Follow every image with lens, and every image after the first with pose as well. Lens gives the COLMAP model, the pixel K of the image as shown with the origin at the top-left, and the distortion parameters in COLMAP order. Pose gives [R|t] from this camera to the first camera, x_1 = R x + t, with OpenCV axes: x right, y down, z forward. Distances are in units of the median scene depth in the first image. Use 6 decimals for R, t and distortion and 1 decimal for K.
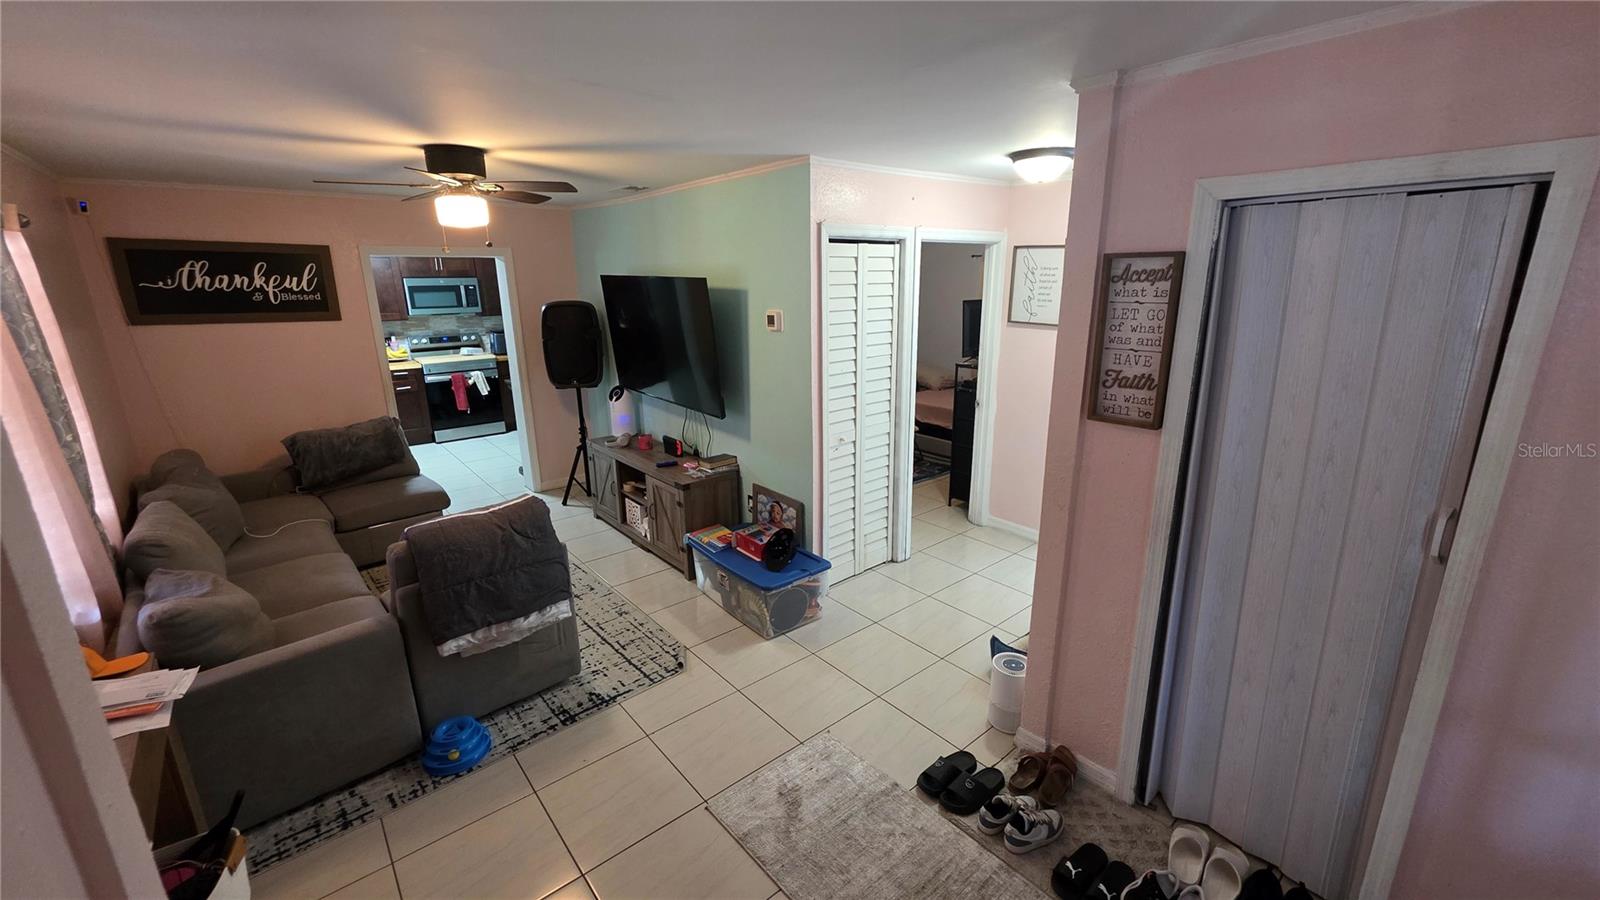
lens RADIAL K [[642.2, 0, 814.4], [0, 642.2, 447.3], [0, 0, 1]] dist [0.002056, -0.003862]
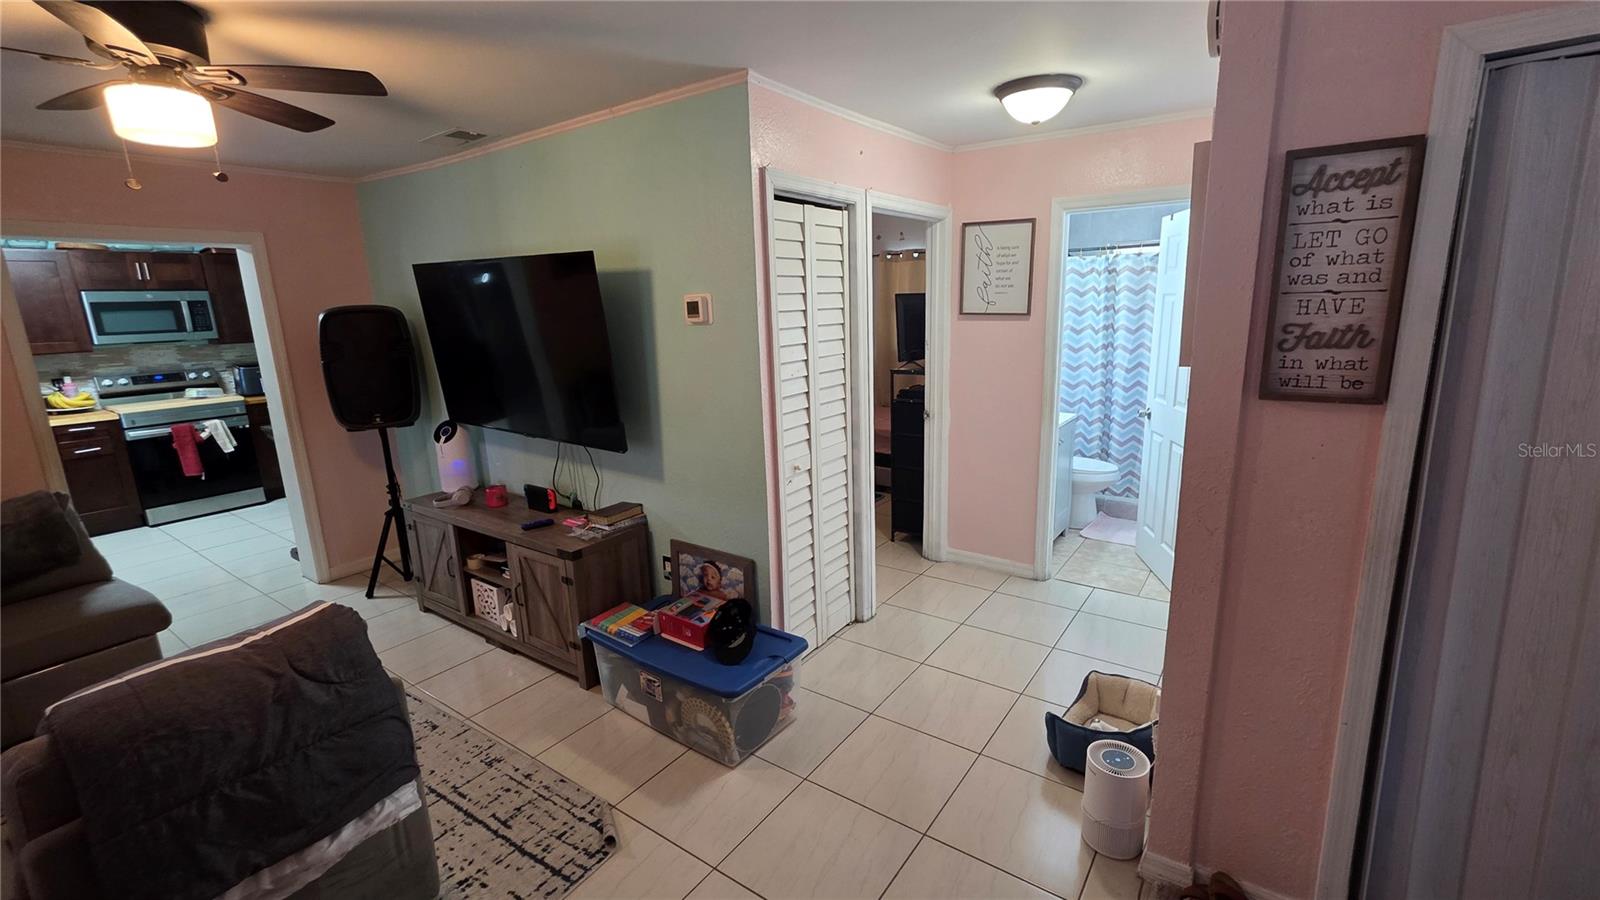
lens RADIAL K [[685.2, 0, 823.9], [0, 685.2, 448.2], [0, 0, 1]] dist [-0.000185, 0.000587]
pose [[0.968729, -0.071477, 0.237601, -0.103981], [0.083400, 0.995693, -0.040503, -0.000297], [-0.233683, 0.059052, 0.970518, 0.207063]]
